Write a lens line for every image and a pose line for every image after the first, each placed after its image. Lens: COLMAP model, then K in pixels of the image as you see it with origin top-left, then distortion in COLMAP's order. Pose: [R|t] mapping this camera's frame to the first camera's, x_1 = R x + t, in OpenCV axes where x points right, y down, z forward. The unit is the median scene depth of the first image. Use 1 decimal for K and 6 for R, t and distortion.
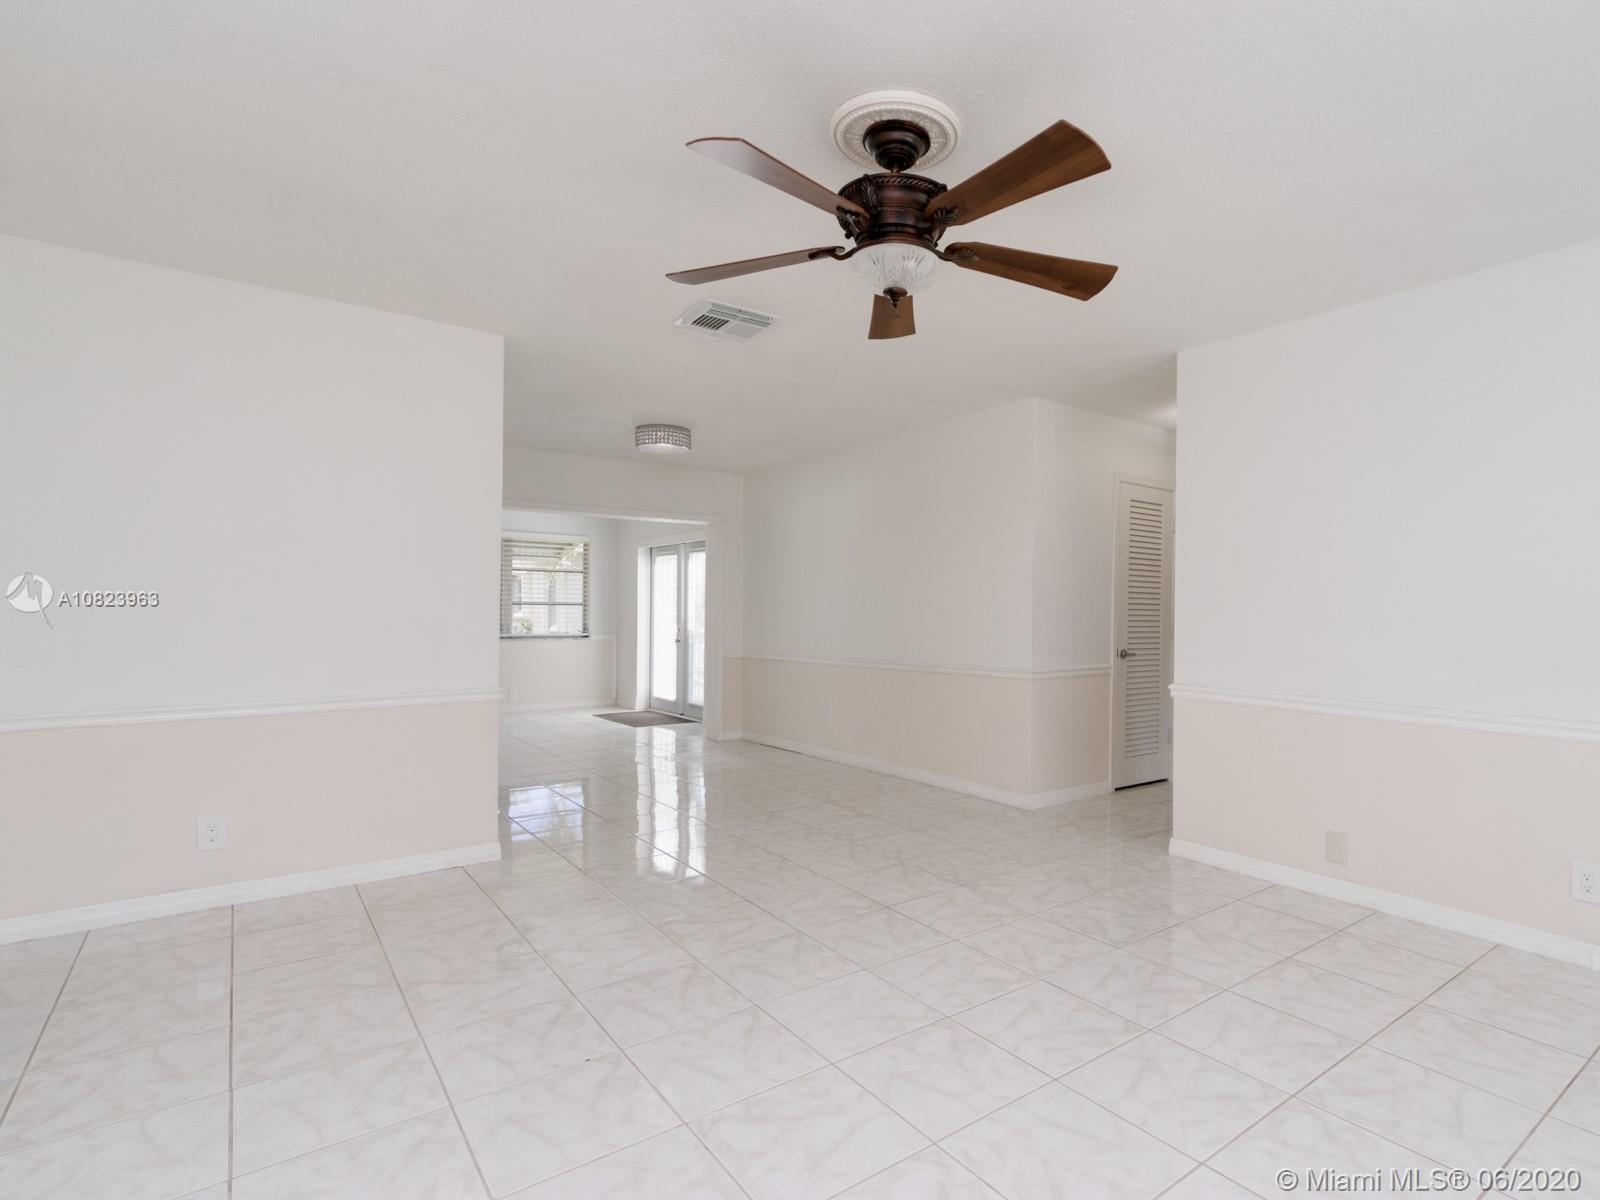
lens RADIAL K [[804.6, 0, 803.1], [0, 804.6, 608.0], [0, 0, 1]] dist [0.006033, -0.000912]
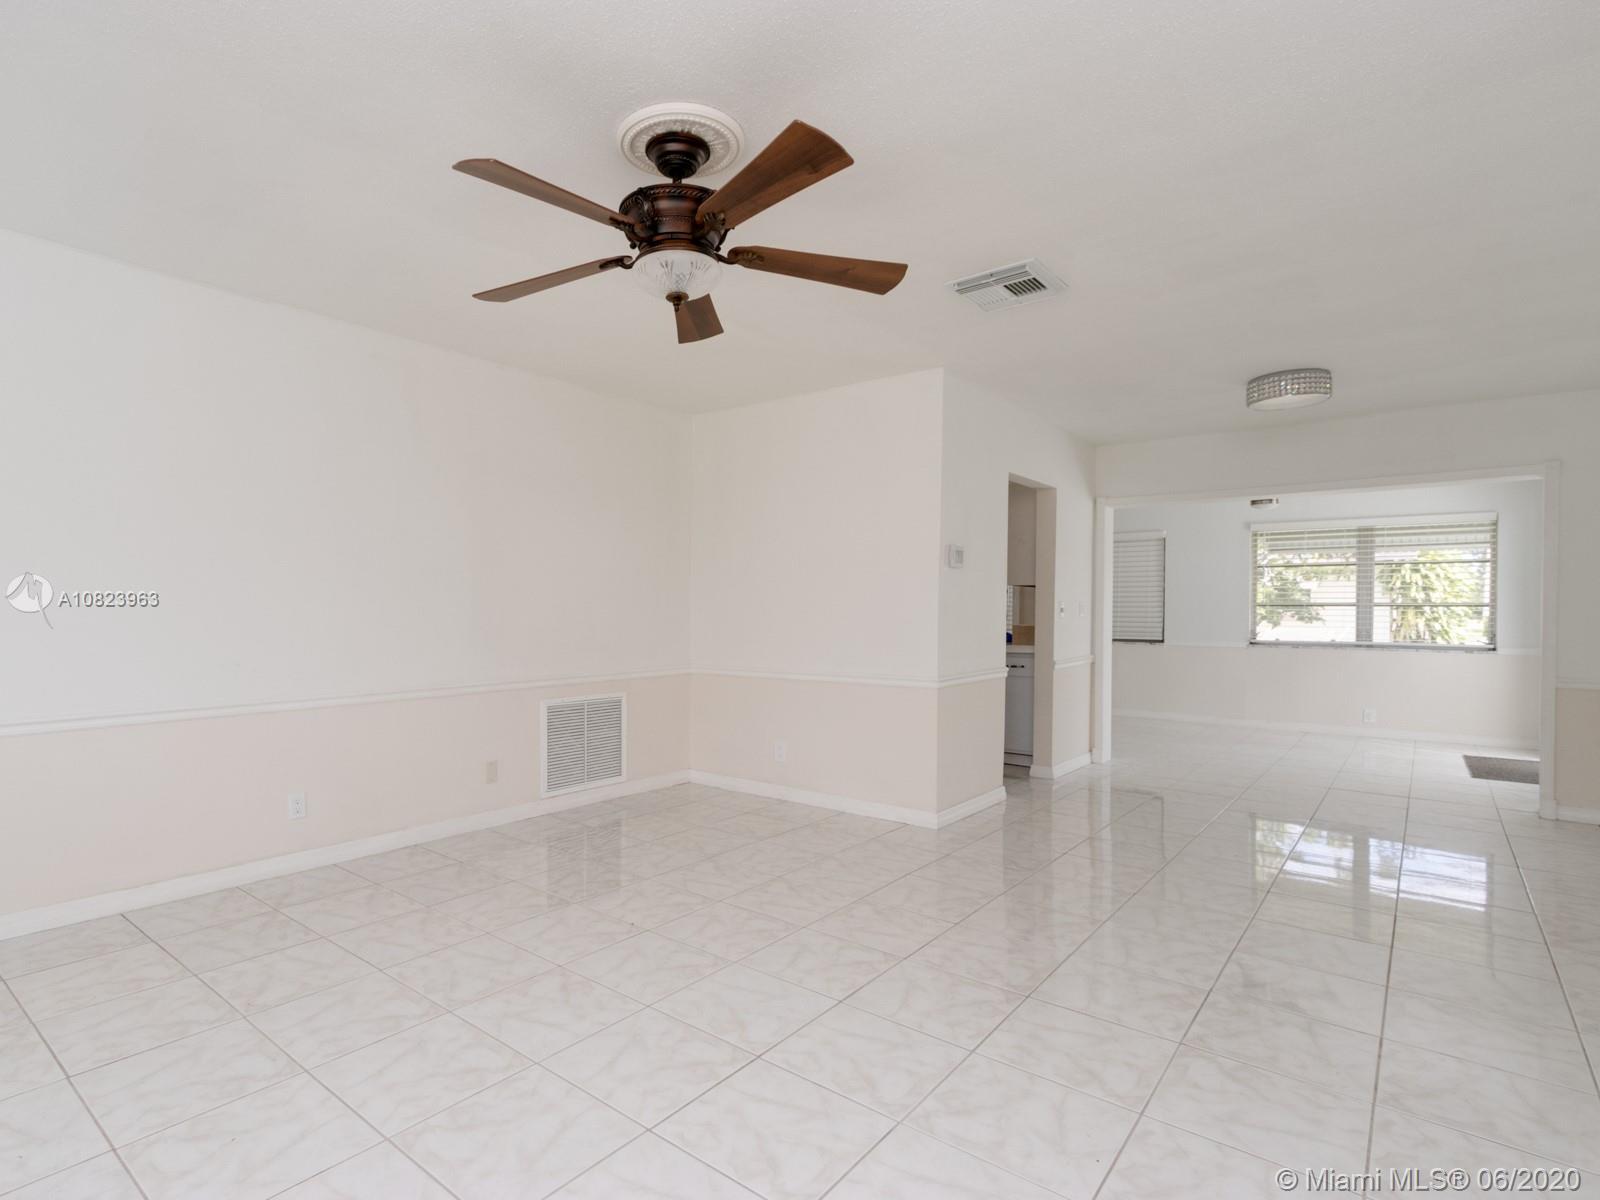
lens RADIAL K [[804.6, 0, 789.5], [0, 804.6, 602.5], [0, 0, 1]] dist [0.006033, -0.000912]
pose [[0.277596, -0.015368, -0.960575, 0.264838], [0.000363, 0.999874, -0.015892, 0.004623], [0.960698, 0.004062, 0.277567, 0.196568]]
